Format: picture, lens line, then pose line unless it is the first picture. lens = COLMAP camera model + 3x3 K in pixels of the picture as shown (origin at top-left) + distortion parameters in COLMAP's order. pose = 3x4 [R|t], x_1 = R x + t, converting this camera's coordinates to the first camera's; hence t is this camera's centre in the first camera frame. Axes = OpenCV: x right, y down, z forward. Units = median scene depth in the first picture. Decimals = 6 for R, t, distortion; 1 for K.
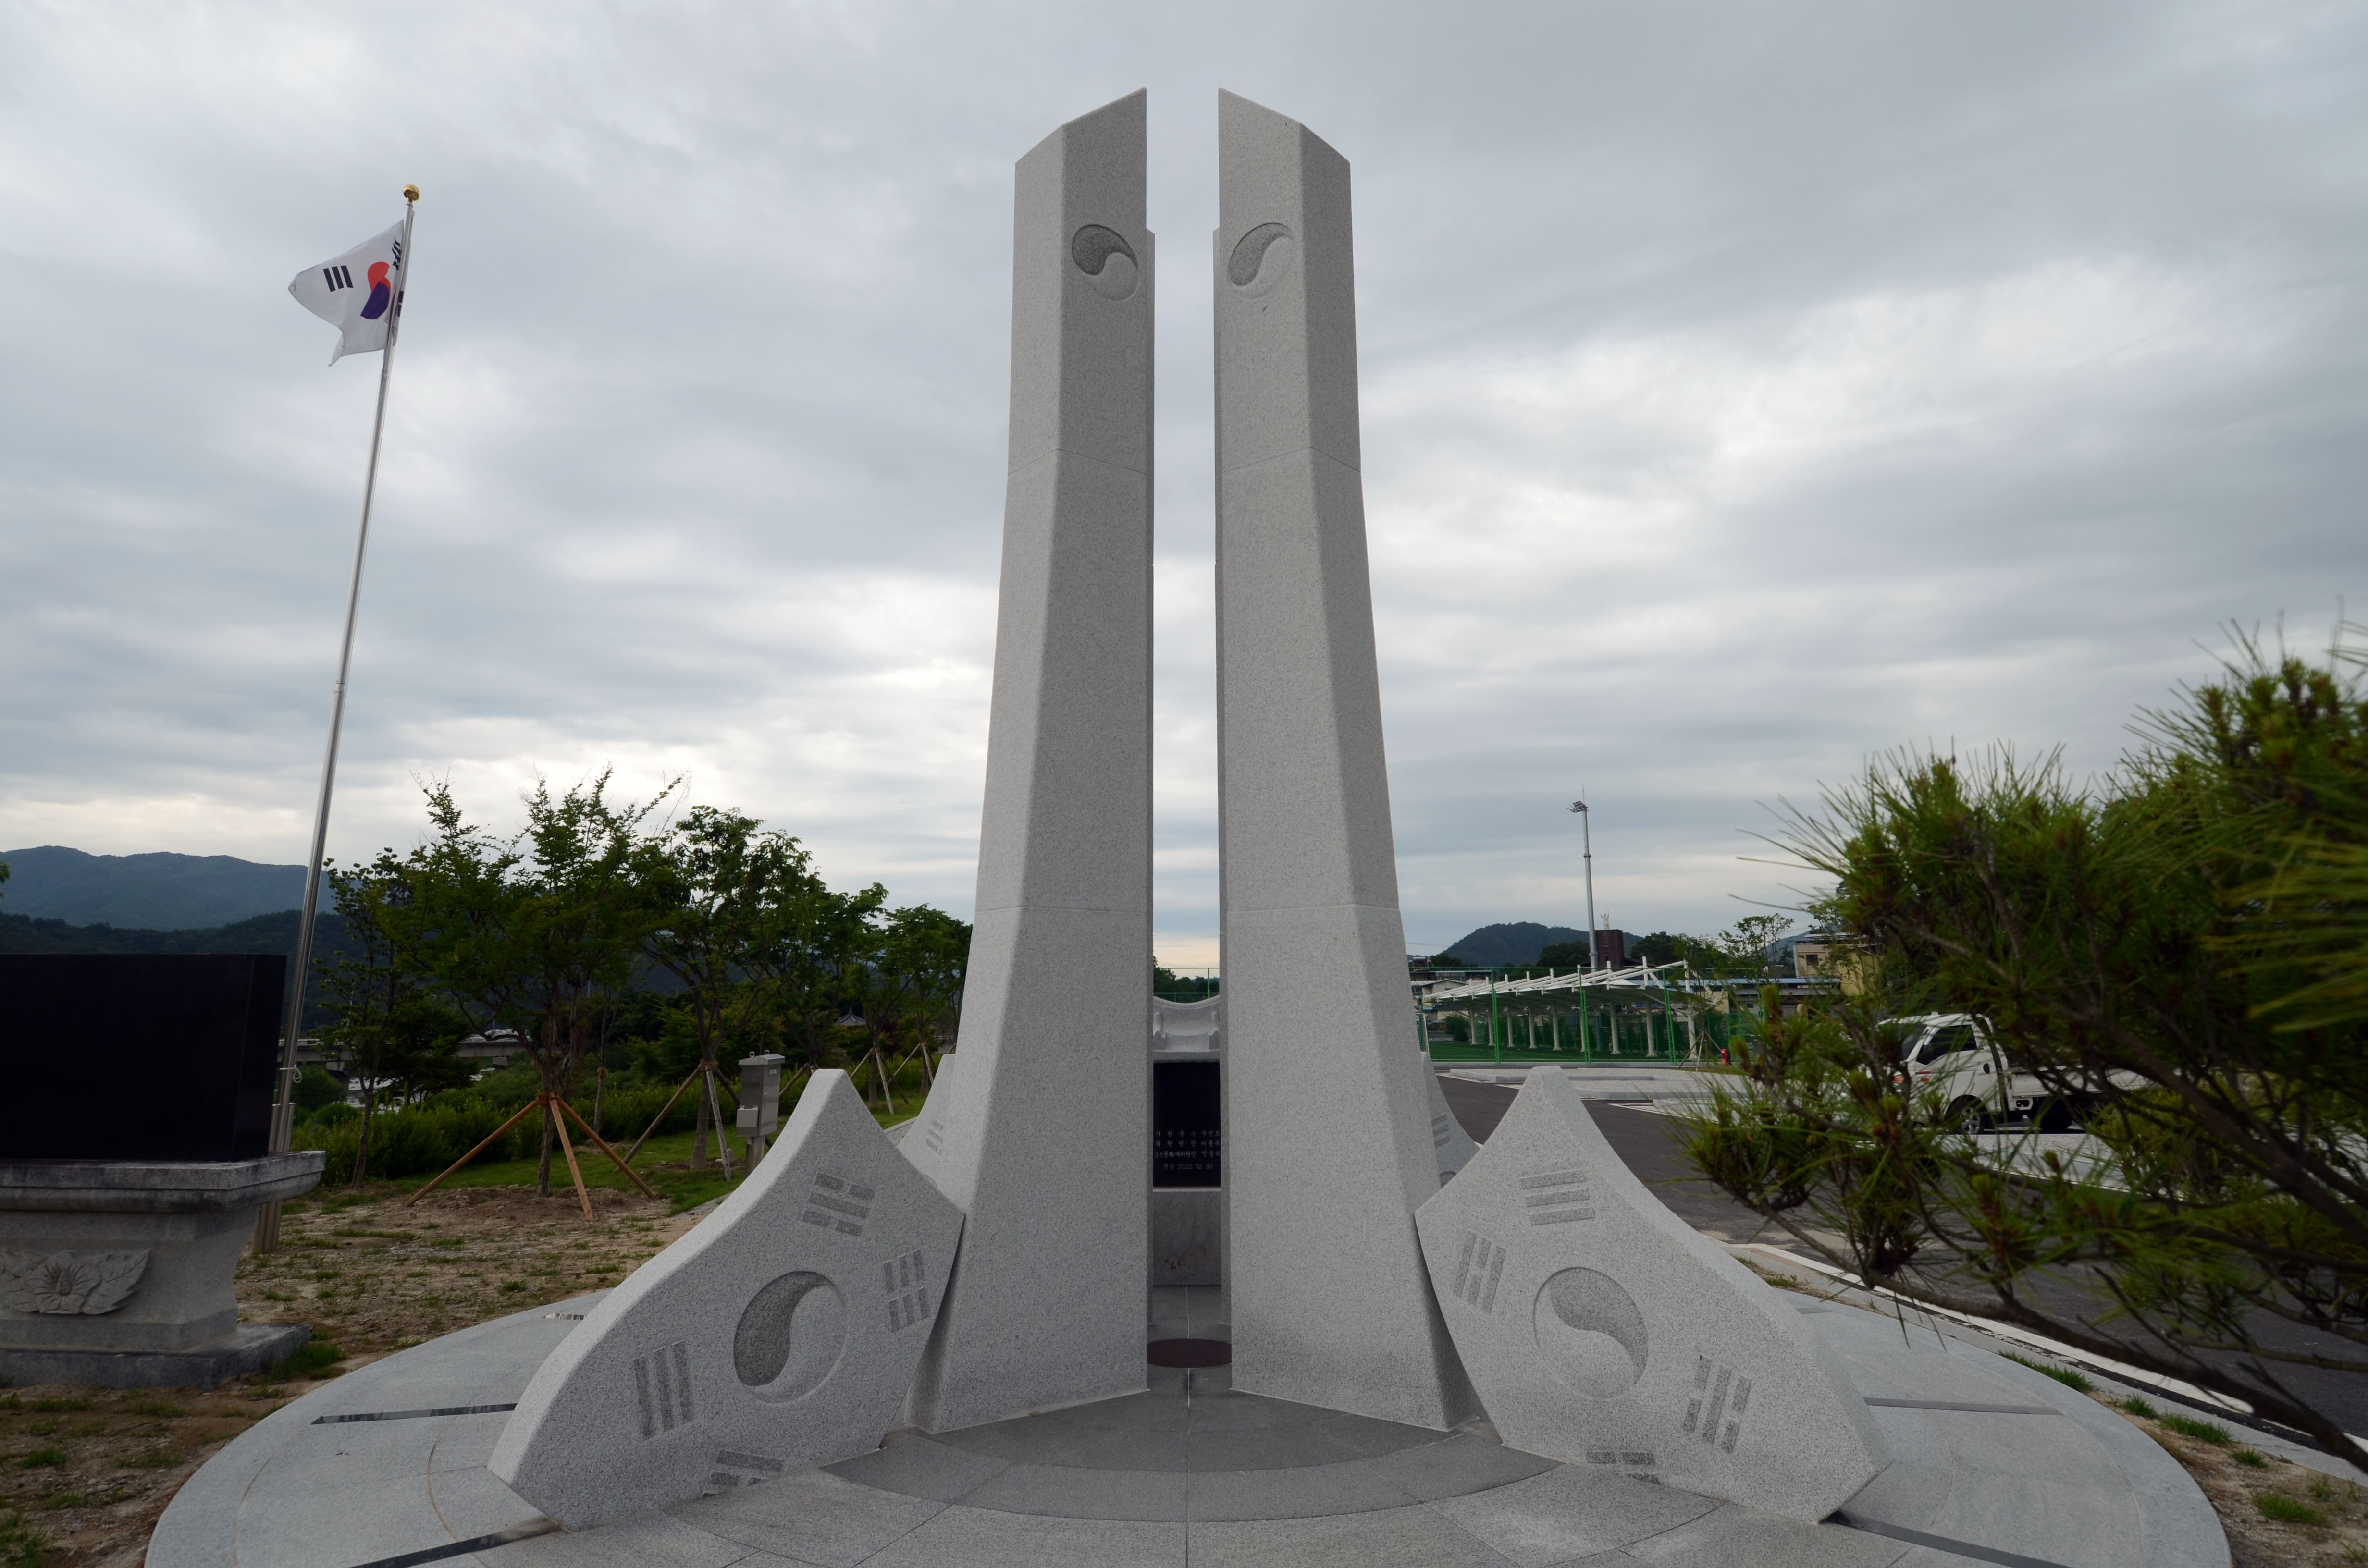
lens RADIAL K [[1225.1, 0, 1184.0], [0, 1225.1, 784.0], [0, 0, 1]] dist [0.054733, -0.056394]
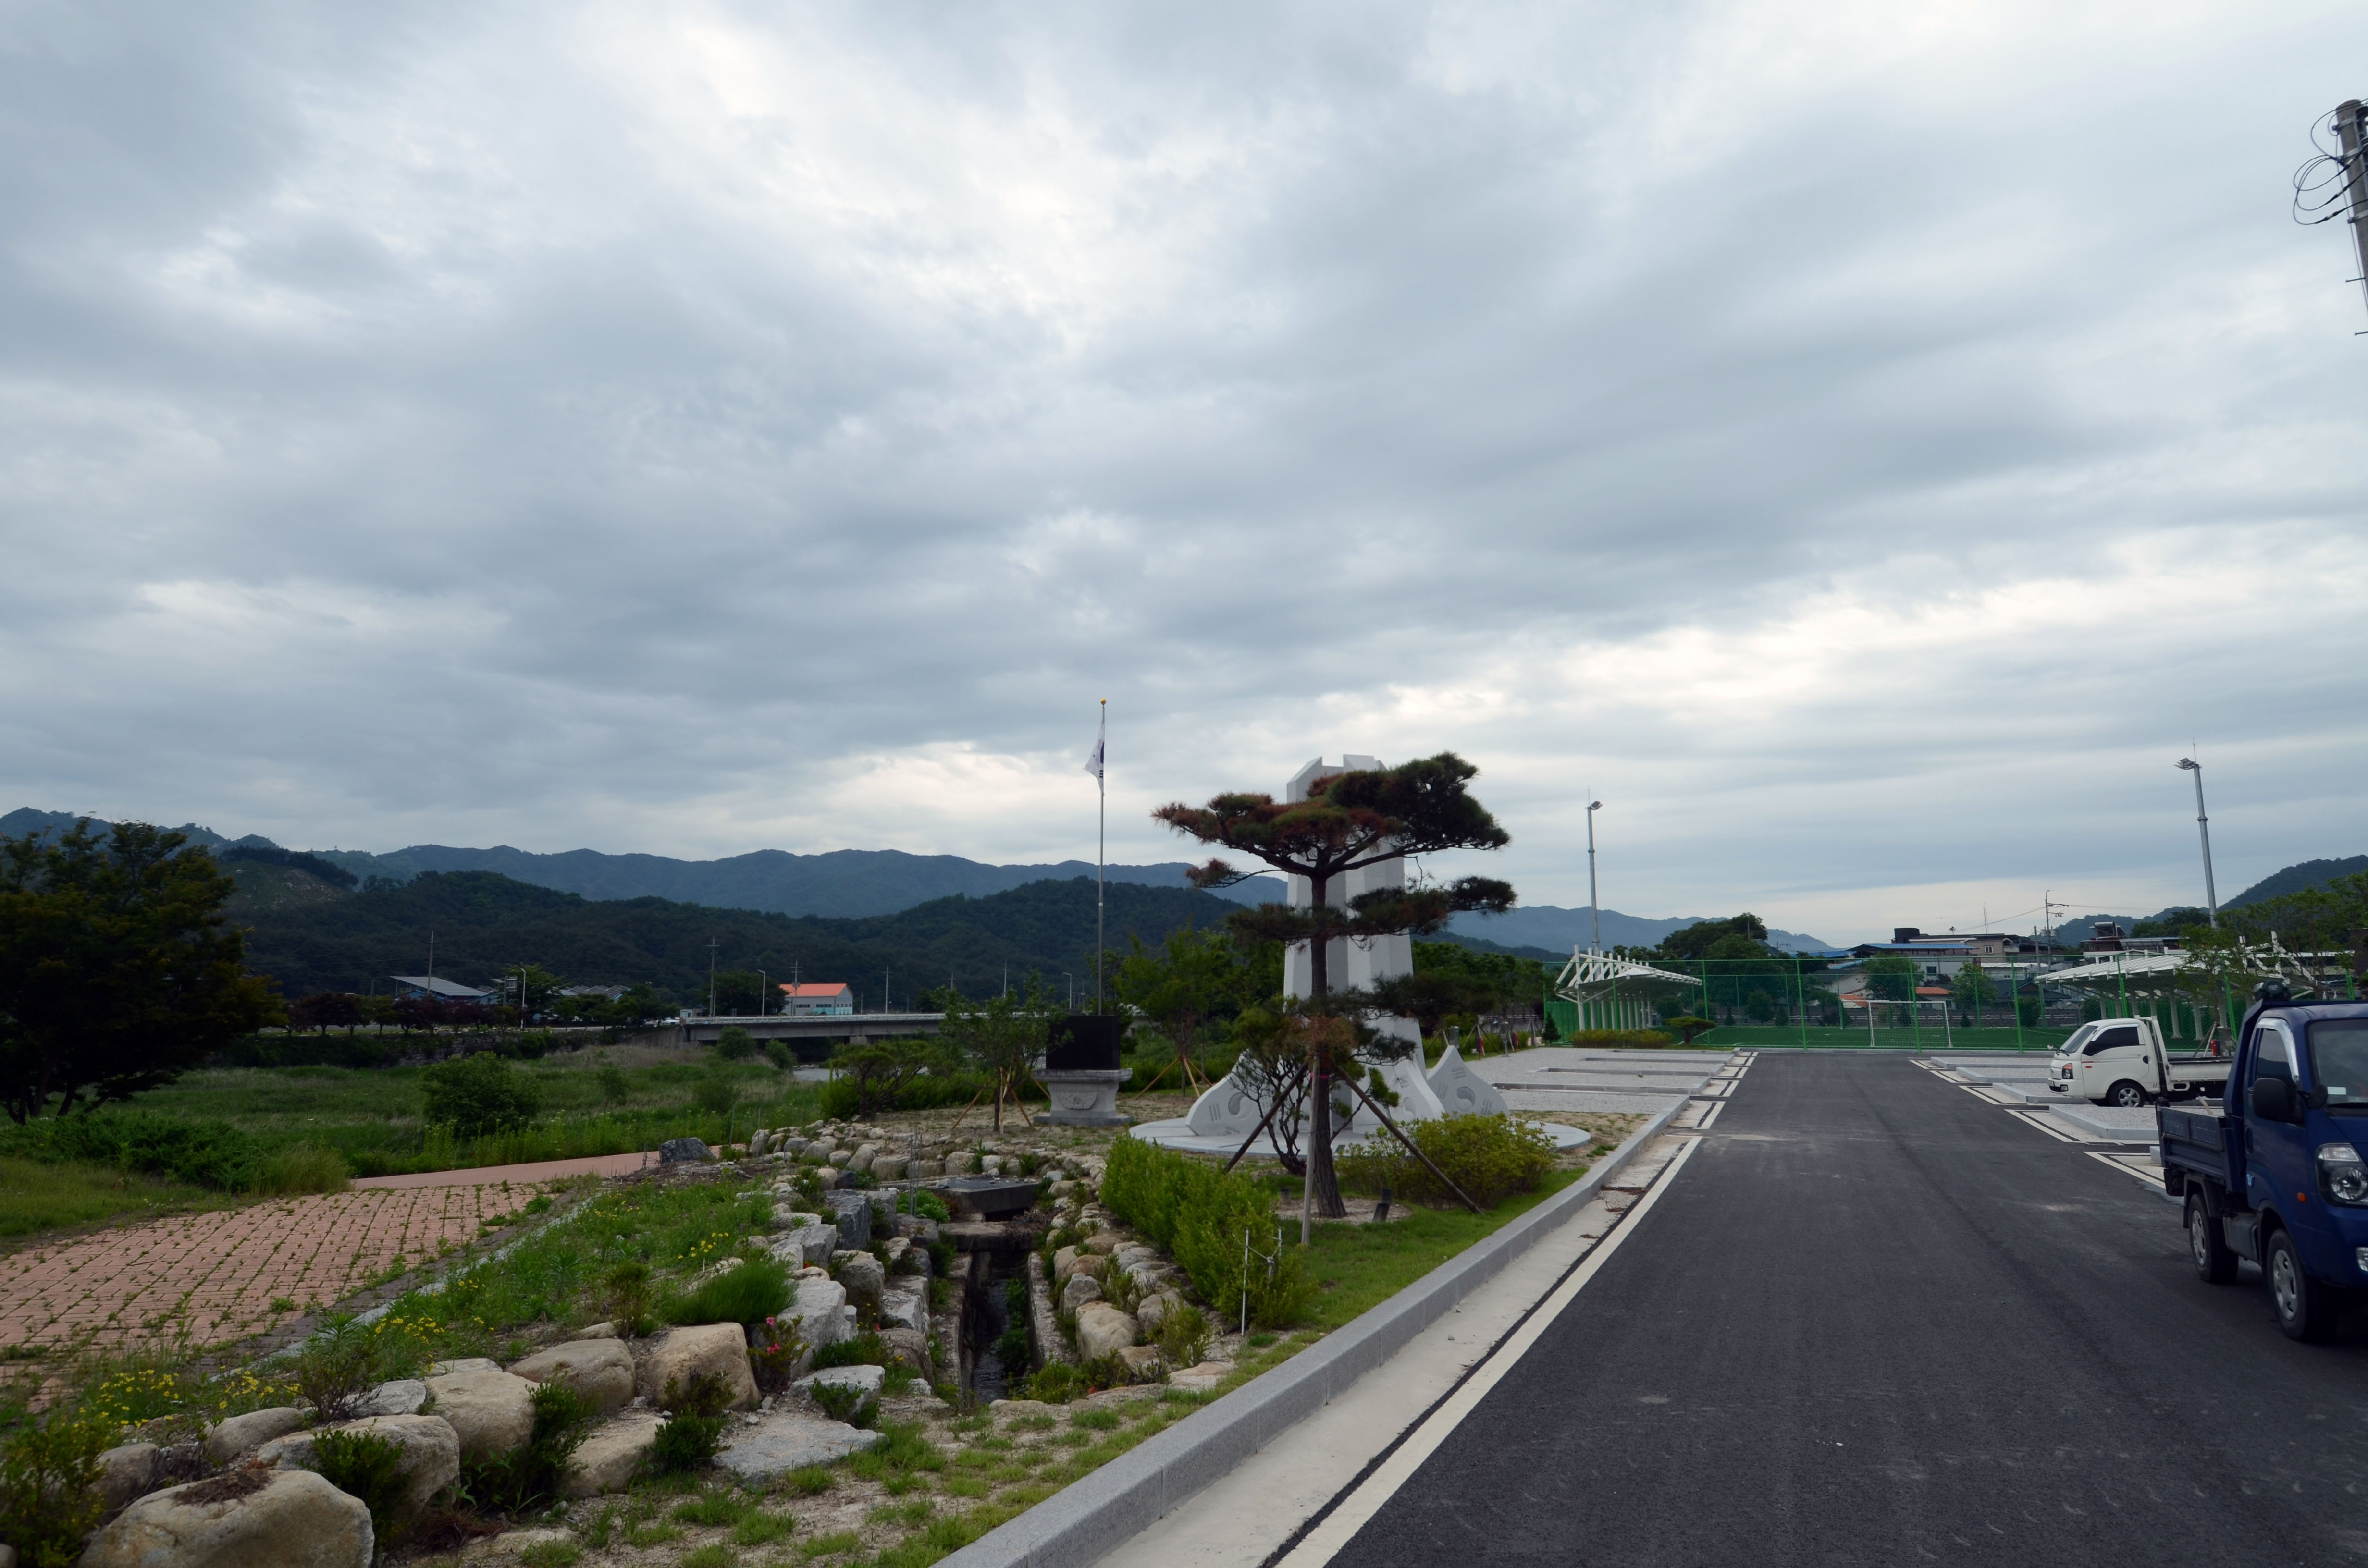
lens RADIAL K [[1430.3, 0, 1184.0], [0, 1430.3, 784.0], [0, 0, 1]] dist [0.003515, -0.000022]
pose [[0.900920, -0.064562, -0.429155, 0.393882], [0.083806, 0.996141, 0.026074, -0.192081], [0.425816, -0.059456, 0.902854, -0.811386]]
